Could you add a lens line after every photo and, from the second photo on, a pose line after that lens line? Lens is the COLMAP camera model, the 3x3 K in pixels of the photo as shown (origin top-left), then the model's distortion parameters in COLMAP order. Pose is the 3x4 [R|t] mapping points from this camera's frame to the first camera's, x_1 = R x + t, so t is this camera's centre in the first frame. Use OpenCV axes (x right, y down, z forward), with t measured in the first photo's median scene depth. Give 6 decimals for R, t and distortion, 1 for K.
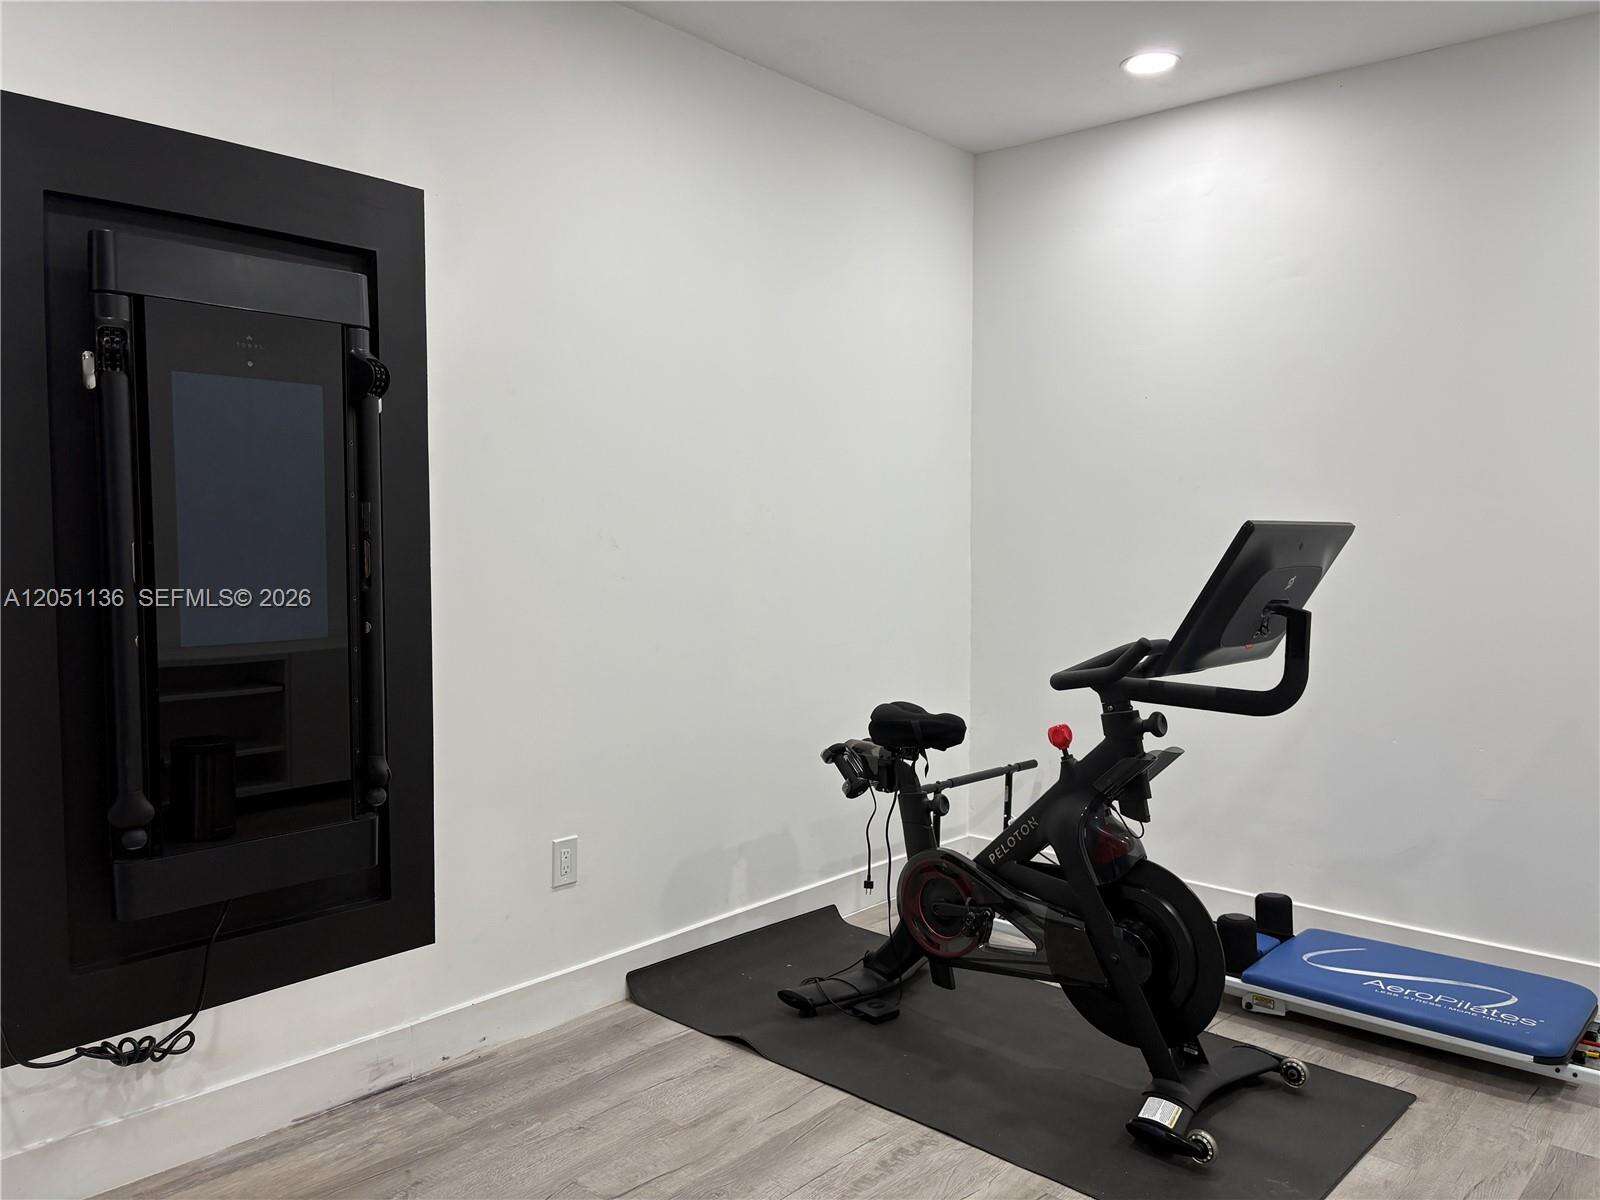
lens RADIAL K [[1210.0, 0, 796.9], [0, 1210.0, 601.6], [0, 0, 1]] dist [0.055781, -0.060732]
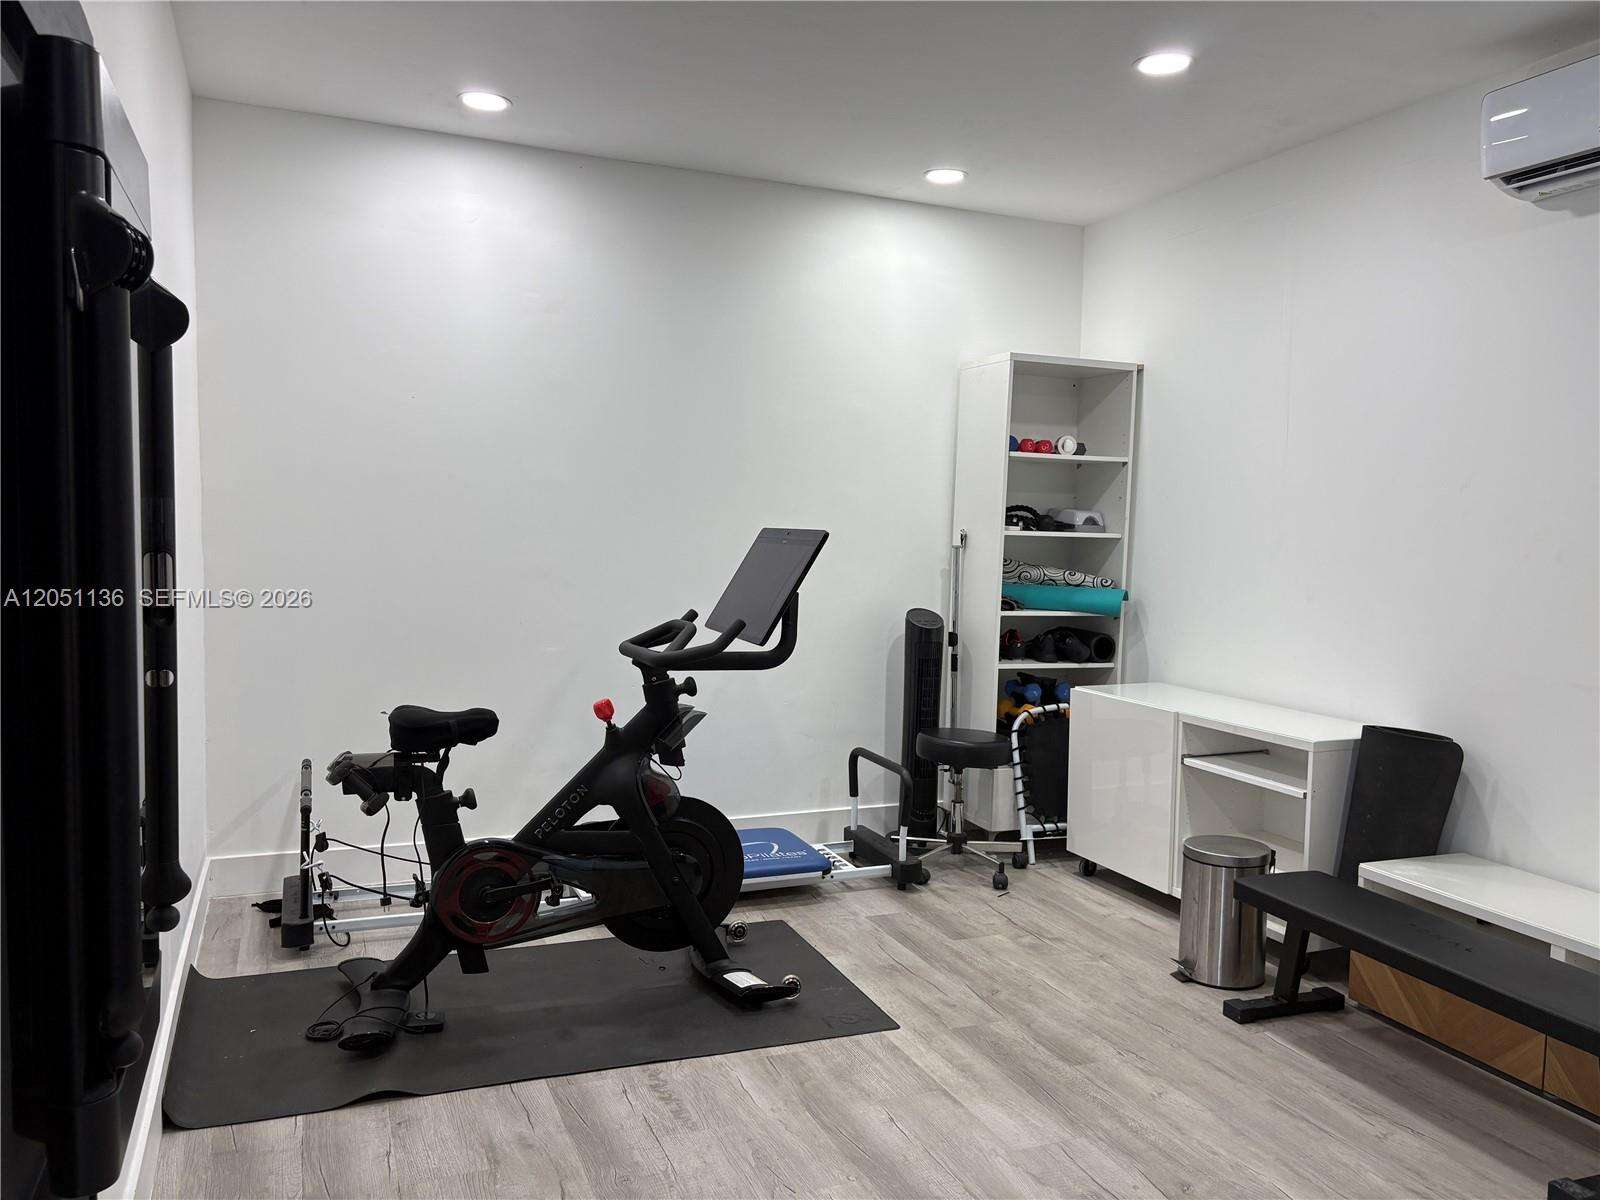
lens RADIAL K [[1210.0, 0, 792.7], [0, 1210.0, 602.5], [0, 0, 1]] dist [0.055781, -0.060732]
pose [[0.442750, -0.055031, 0.894955, -0.741463], [0.032648, 0.998442, 0.045243, -0.037319], [-0.896051, 0.009187, 0.443857, 0.337431]]
